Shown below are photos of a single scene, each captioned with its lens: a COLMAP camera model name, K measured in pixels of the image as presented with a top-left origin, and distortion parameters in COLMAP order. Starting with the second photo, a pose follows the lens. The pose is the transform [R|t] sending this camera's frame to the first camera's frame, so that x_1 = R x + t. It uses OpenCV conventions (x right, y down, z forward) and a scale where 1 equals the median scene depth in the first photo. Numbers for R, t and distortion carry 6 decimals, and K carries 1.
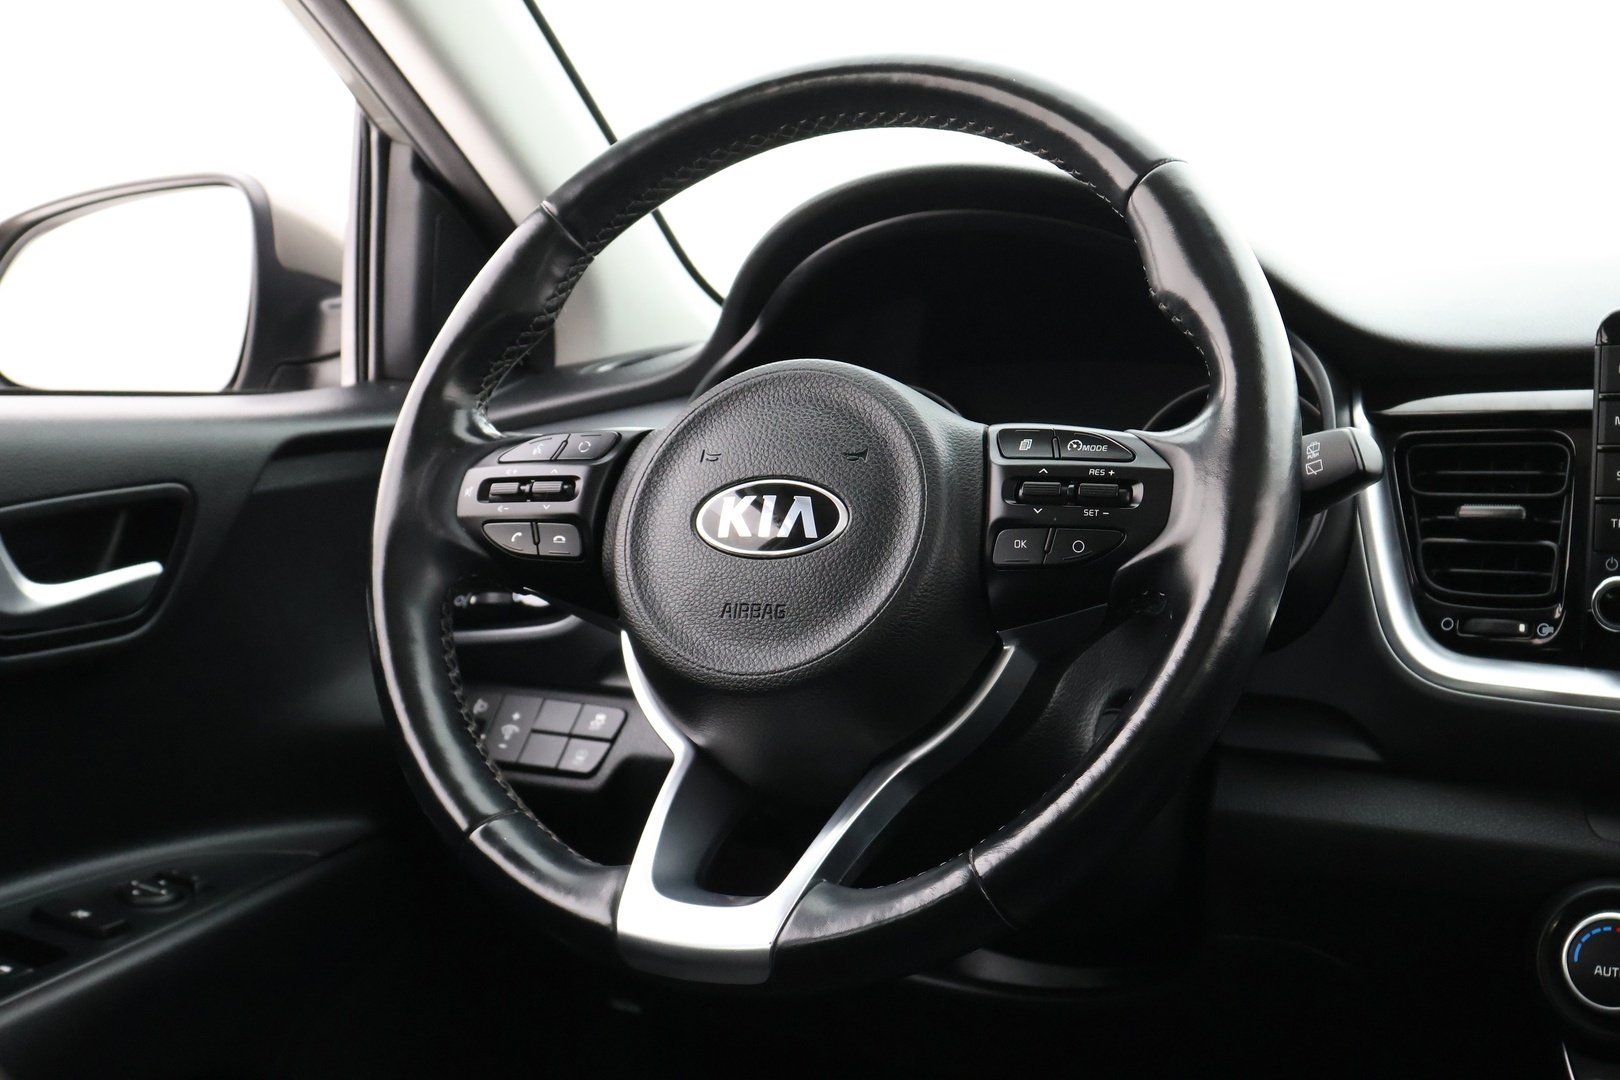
lens RADIAL K [[2117.2, 0, 810.0], [0, 2117.2, 540.0], [0, 0, 1]] dist [-0.022944, -0.004772]
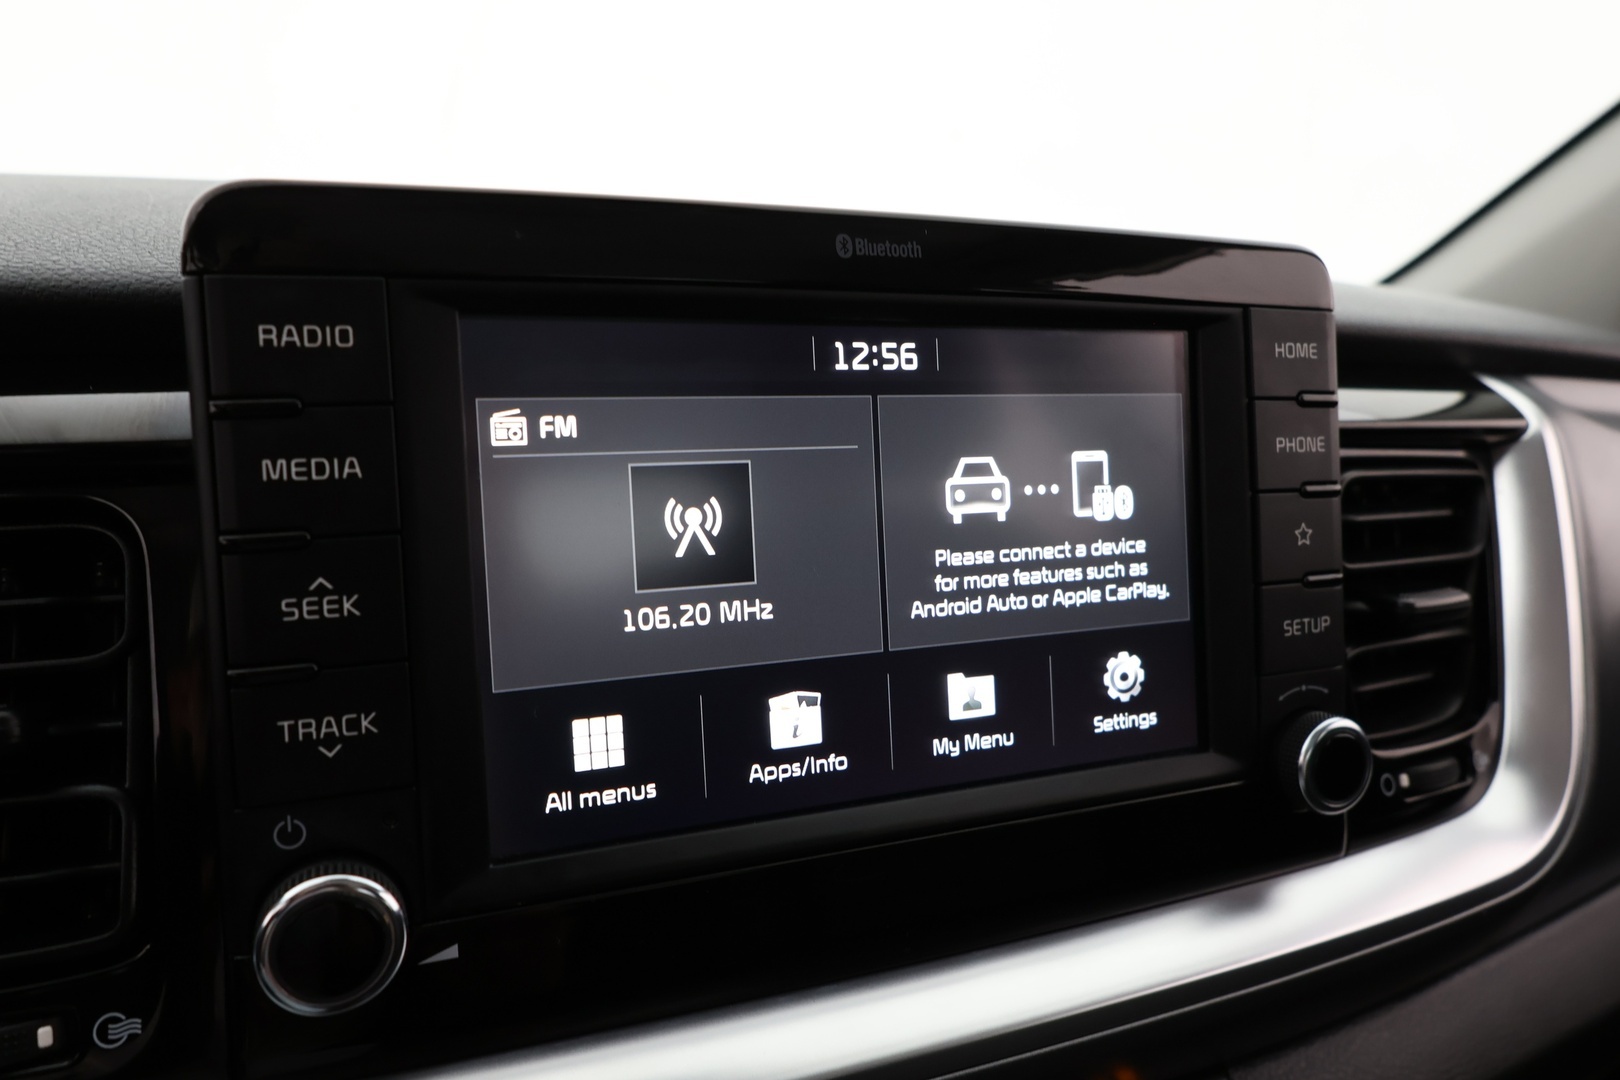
lens RADIAL K [[1131.1, 0, 810.7], [0, 1131.1, 581.1], [0, 0, 1]] dist [0.002146, -0.000335]
pose [[0.551291, -0.088422, 0.829614, 0.267798], [0.069892, 0.995767, 0.059687, -0.042247], [-0.831380, 0.025078, 0.555138, 0.819275]]
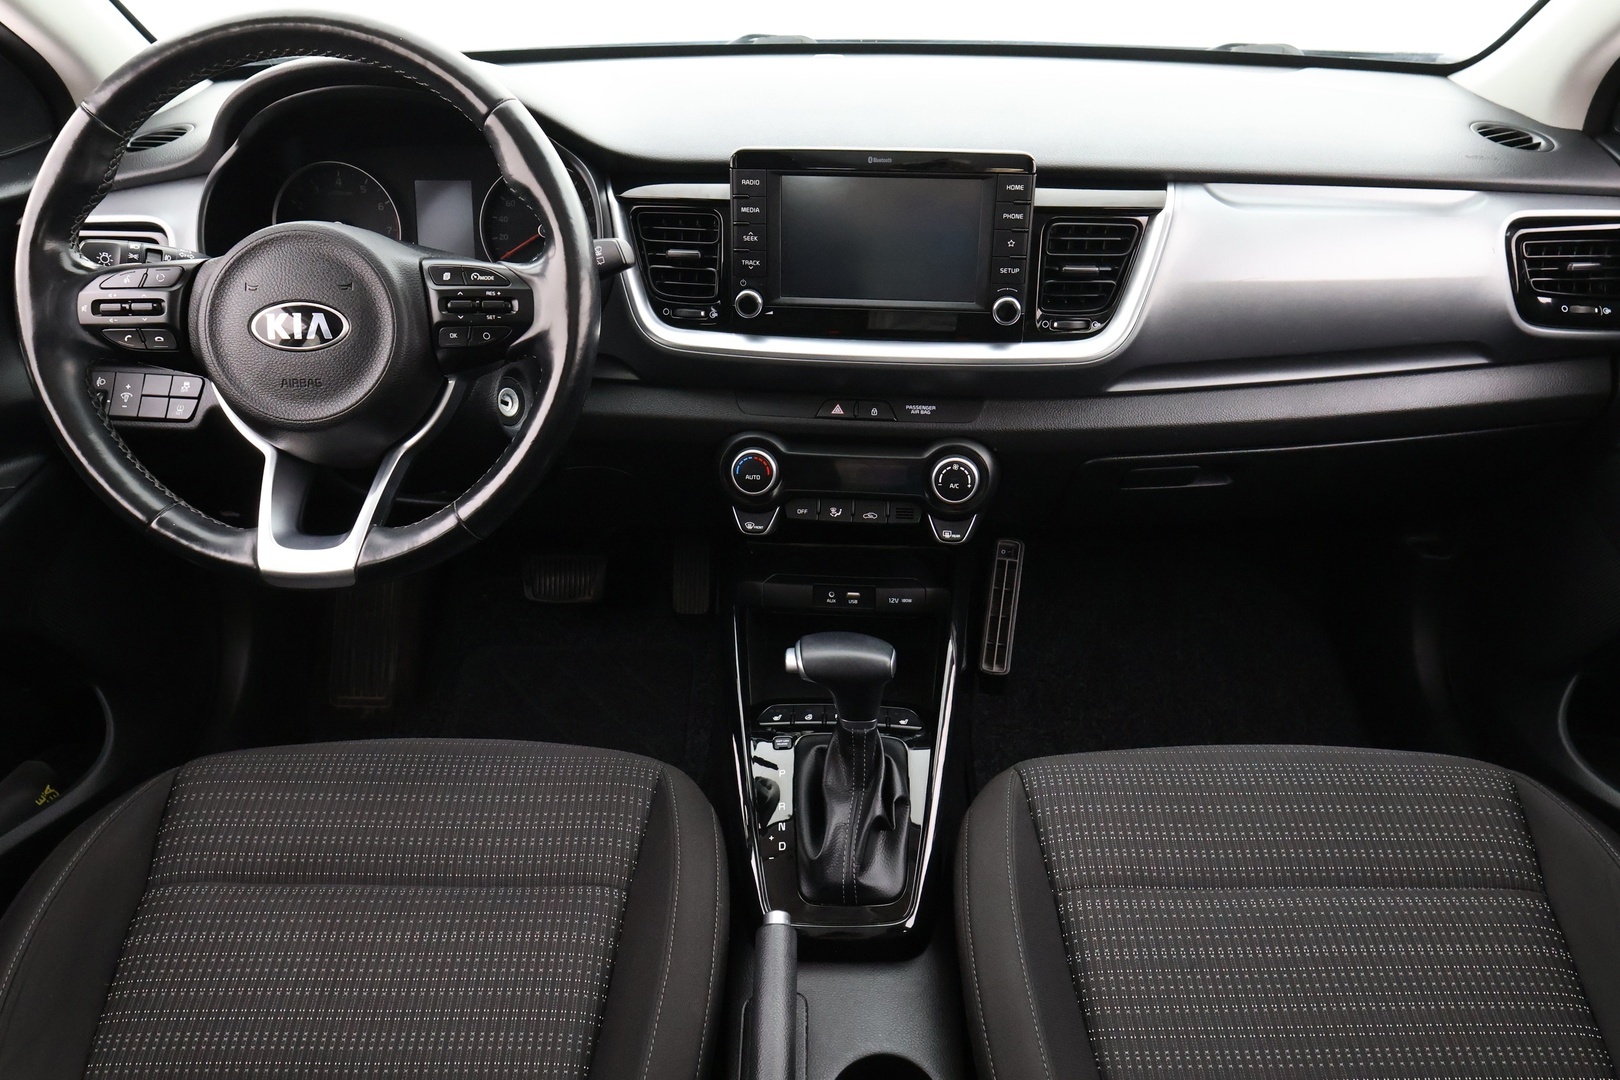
lens RADIAL K [[1106.4, 0, 810.0], [0, 1106.4, 540.0], [0, 0, 1]] dist [-0.001038, -0.003394]
pose [[0.896721, -0.193534, 0.398040, -0.036176], [0.018524, 0.914953, 0.403134, -0.195083], [-0.442208, -0.354126, 0.824043, 0.004145]]
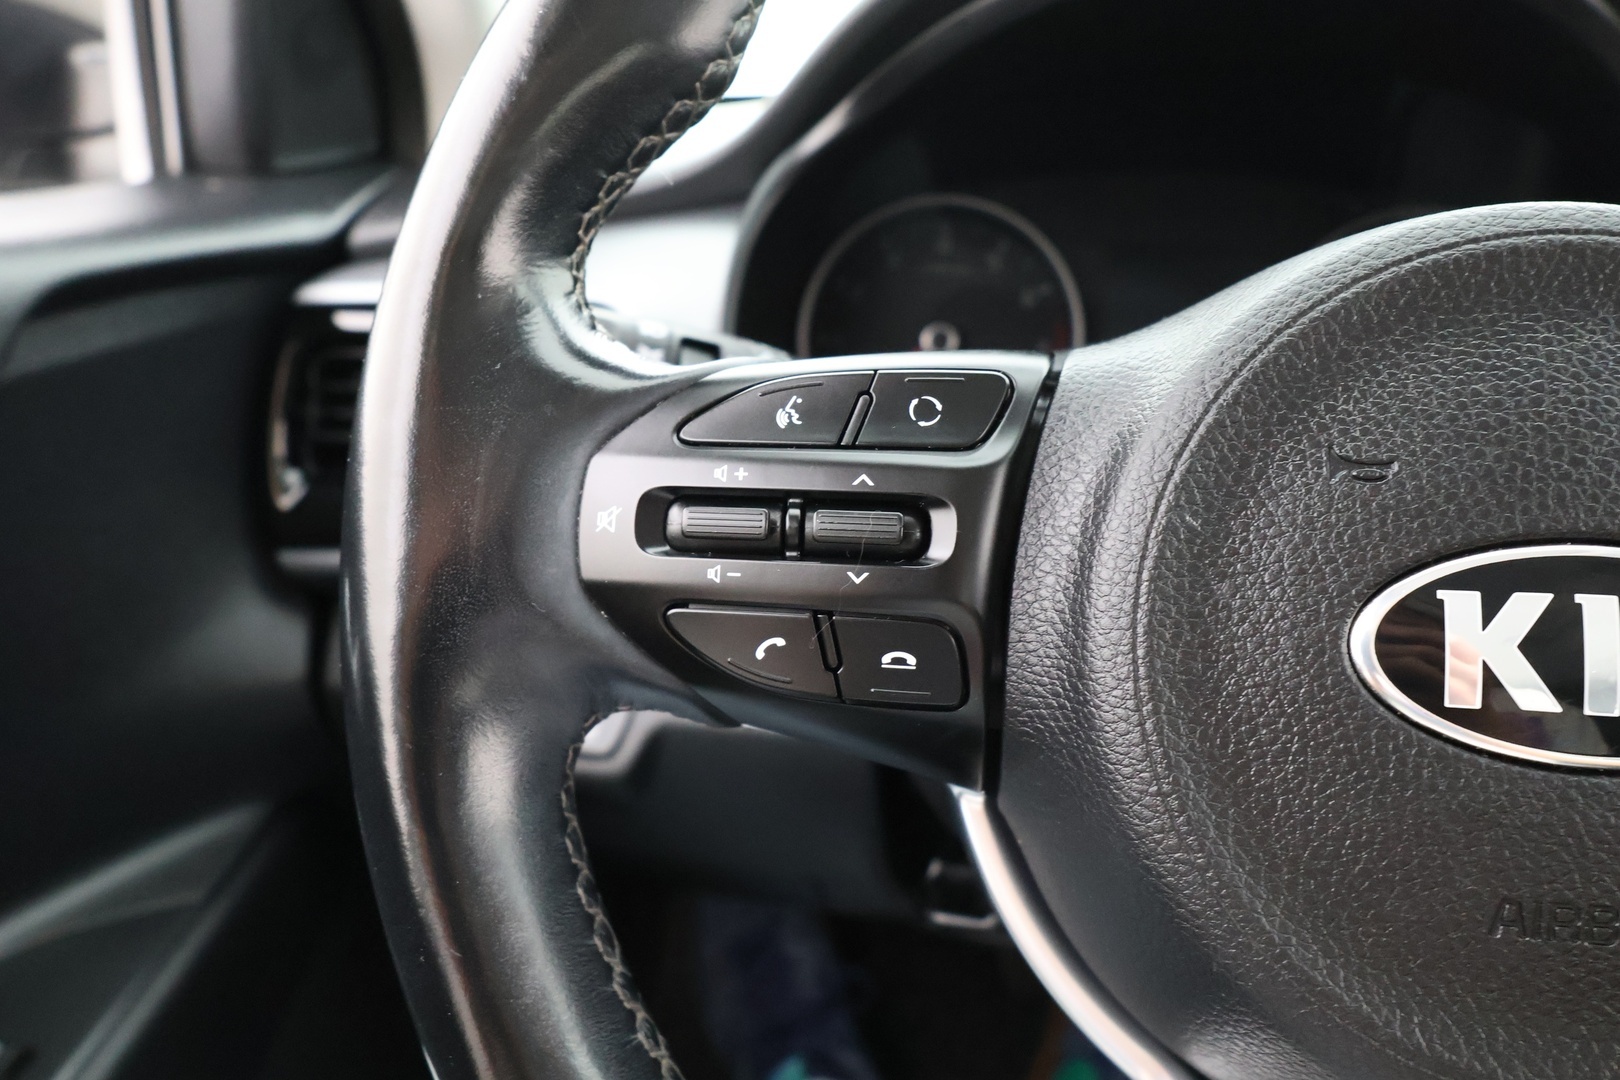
lens RADIAL K [[1106.4, 0, 810.0], [0, 1106.4, 540.0], [0, 0, 1]] dist [-0.001038, -0.003394]
pose [[0.943225, -0.080901, 0.322152, -0.198215], [-0.003426, 0.967464, 0.252985, -0.074013], [-0.332137, -0.239725, 0.912259, 0.818953]]
